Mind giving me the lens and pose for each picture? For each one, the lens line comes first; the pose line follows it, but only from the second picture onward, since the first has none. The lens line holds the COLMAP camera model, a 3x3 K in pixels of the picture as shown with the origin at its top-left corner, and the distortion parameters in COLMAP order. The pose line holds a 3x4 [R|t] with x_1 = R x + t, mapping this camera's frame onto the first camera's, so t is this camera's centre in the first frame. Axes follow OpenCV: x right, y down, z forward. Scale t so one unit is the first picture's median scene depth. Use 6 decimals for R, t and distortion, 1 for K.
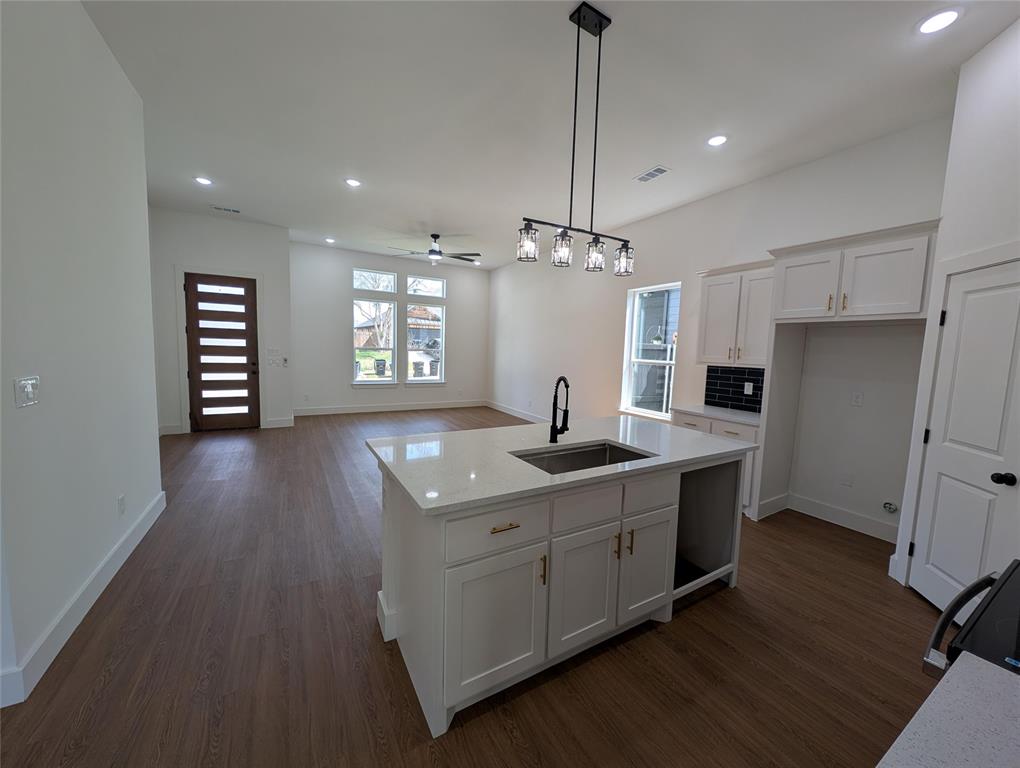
lens RADIAL K [[385.8, 0, 510.0], [0, 385.8, 384.0], [0, 0, 1]] dist [-0.000057, -0.000047]
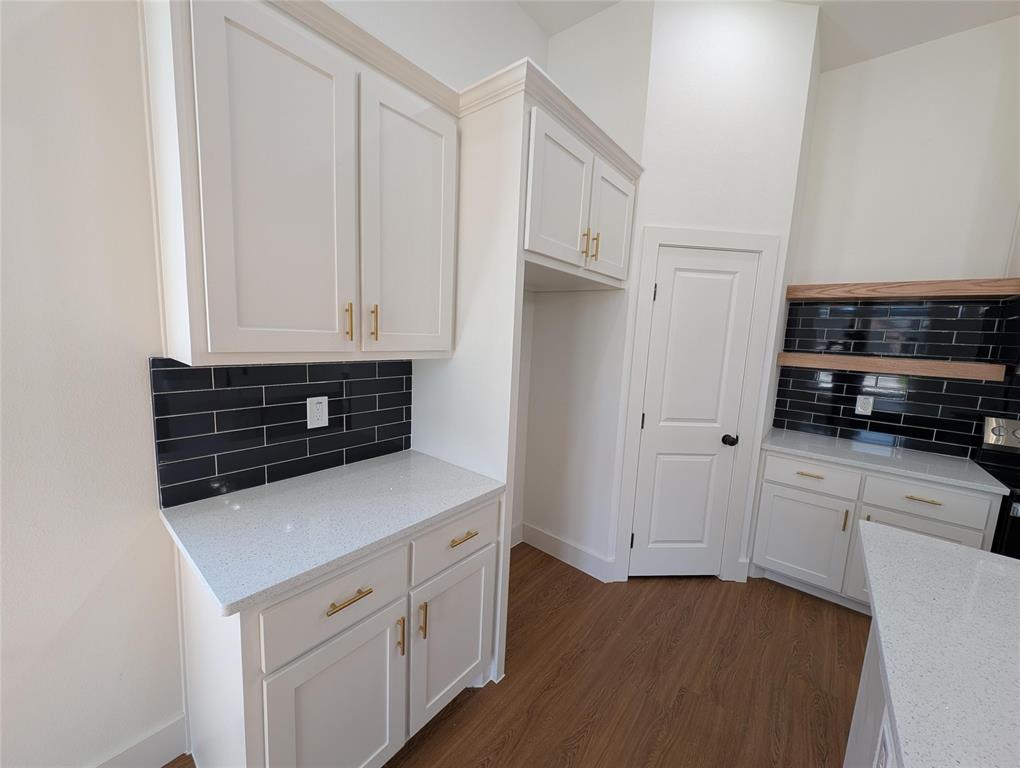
lens RADIAL K [[401.4, 0, 510.0], [0, 401.4, 384.0], [0, 0, 1]] dist [-0.000522, -0.000052]
pose [[-0.364640, -0.174453, 0.914660, 0.141944], [0.024145, 0.980191, 0.196577, -0.063079], [-0.930835, 0.093765, -0.353205, 0.691910]]
